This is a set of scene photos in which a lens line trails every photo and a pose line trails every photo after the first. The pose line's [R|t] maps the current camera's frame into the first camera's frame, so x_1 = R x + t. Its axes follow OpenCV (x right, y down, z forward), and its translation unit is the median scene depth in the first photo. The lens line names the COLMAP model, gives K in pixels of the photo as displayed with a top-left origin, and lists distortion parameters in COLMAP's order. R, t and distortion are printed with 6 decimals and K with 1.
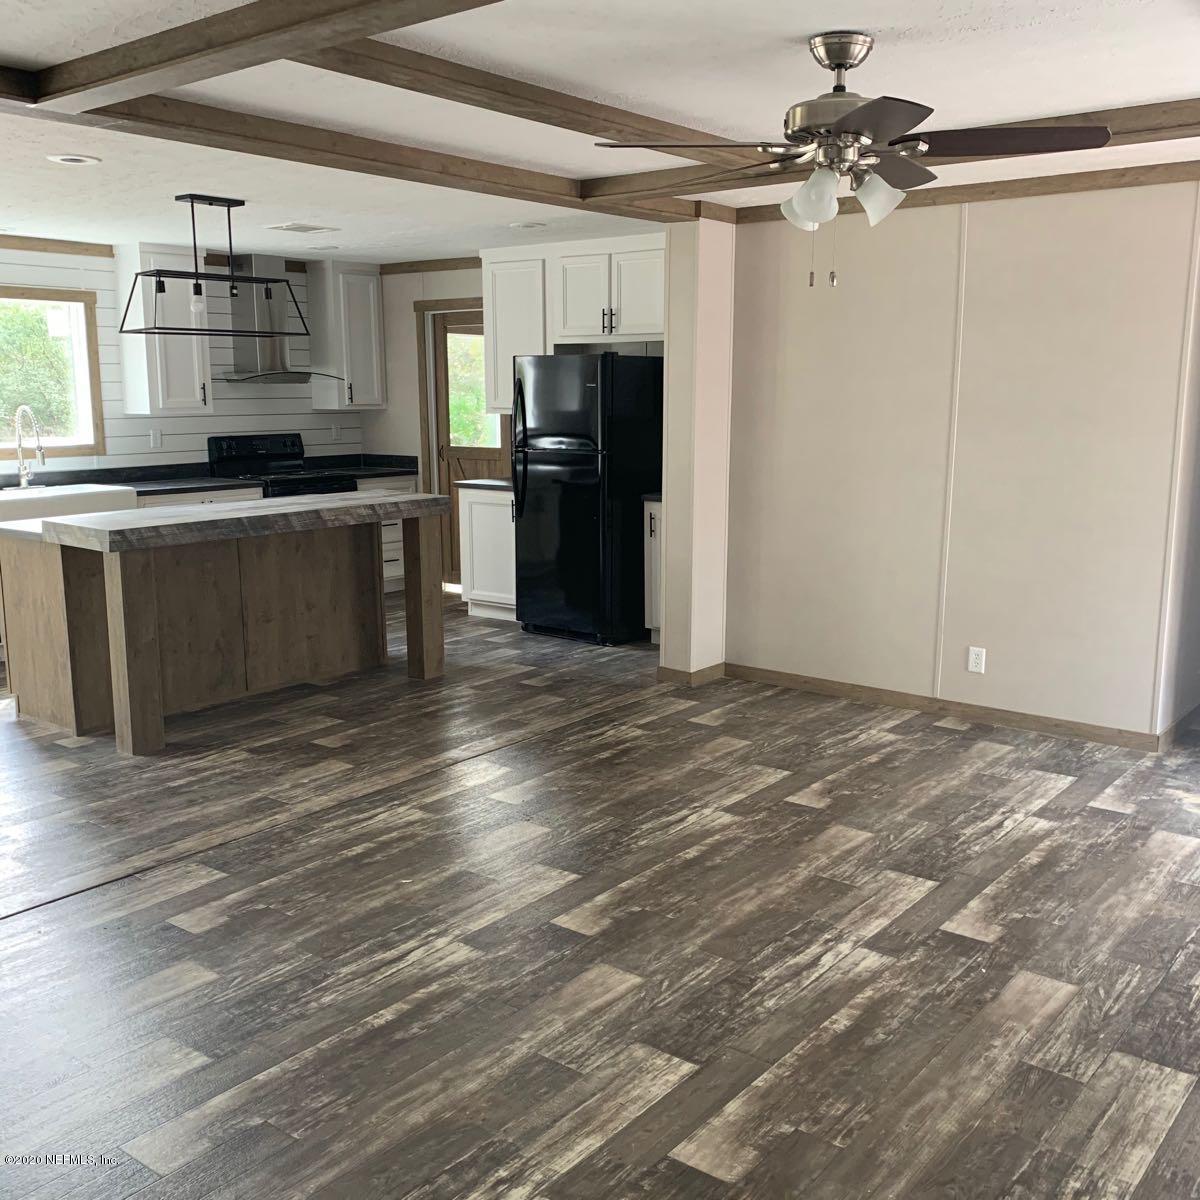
lens RADIAL K [[1217.8, 0, 612.6], [0, 1217.8, 599.8], [0, 0, 1]] dist [0.011685, -0.004175]
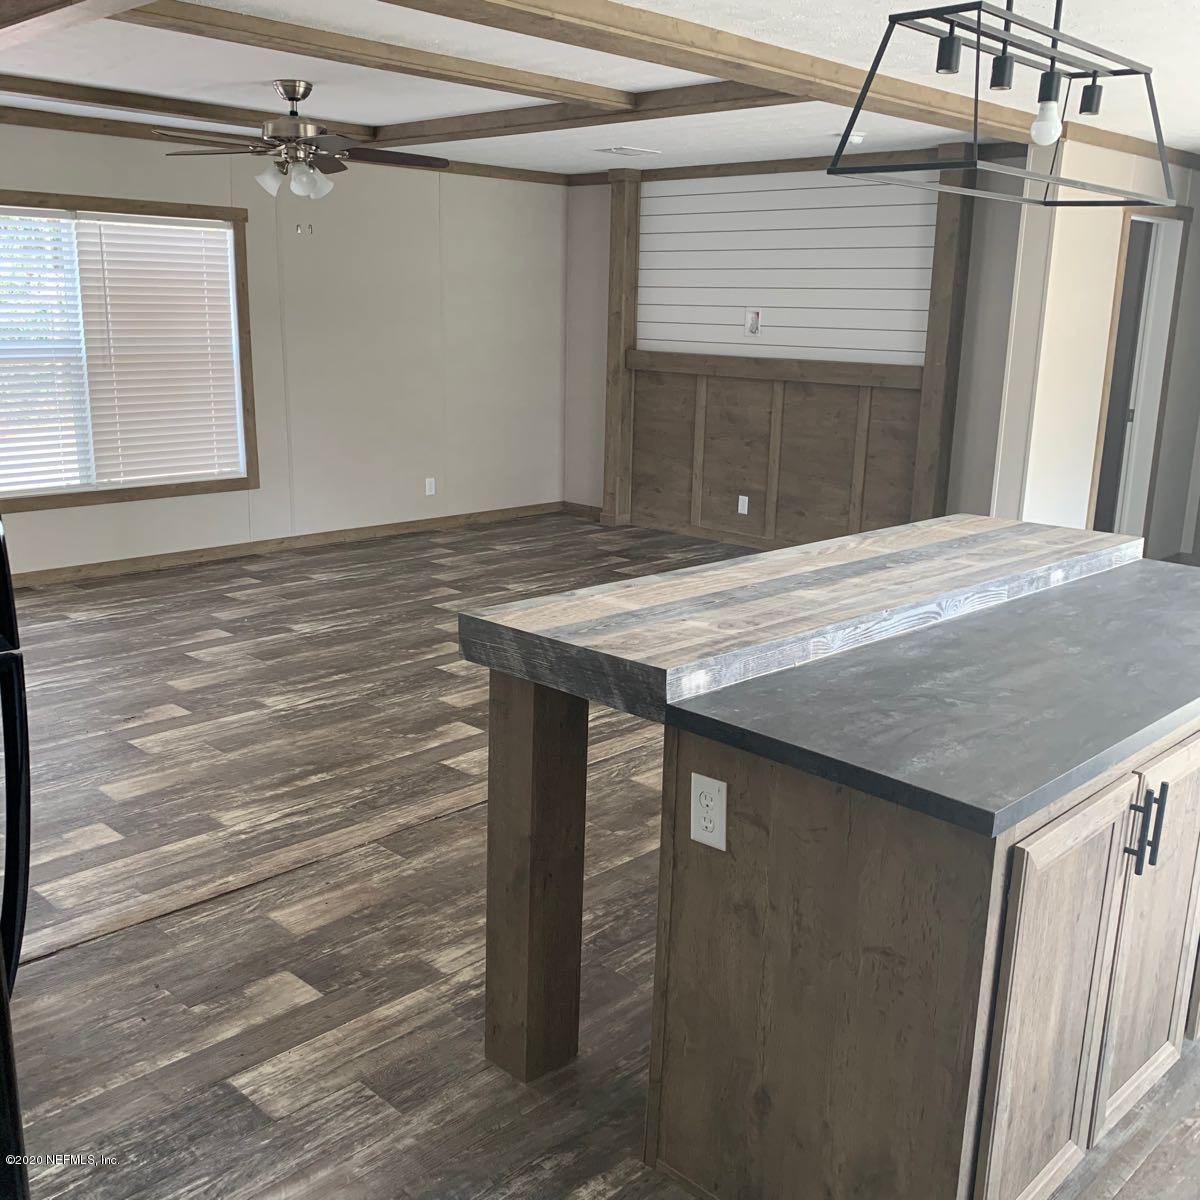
lens RADIAL K [[1254.7, 0, 600.0], [0, 1254.7, 600.0], [0, 0, 1]] dist [0.027846, -0.016081]
pose [[-0.991916, -0.055079, 0.114320, -0.396284], [-0.004982, 0.917096, 0.398635, -0.434719], [-0.126799, 0.394842, -0.909957, 2.422649]]
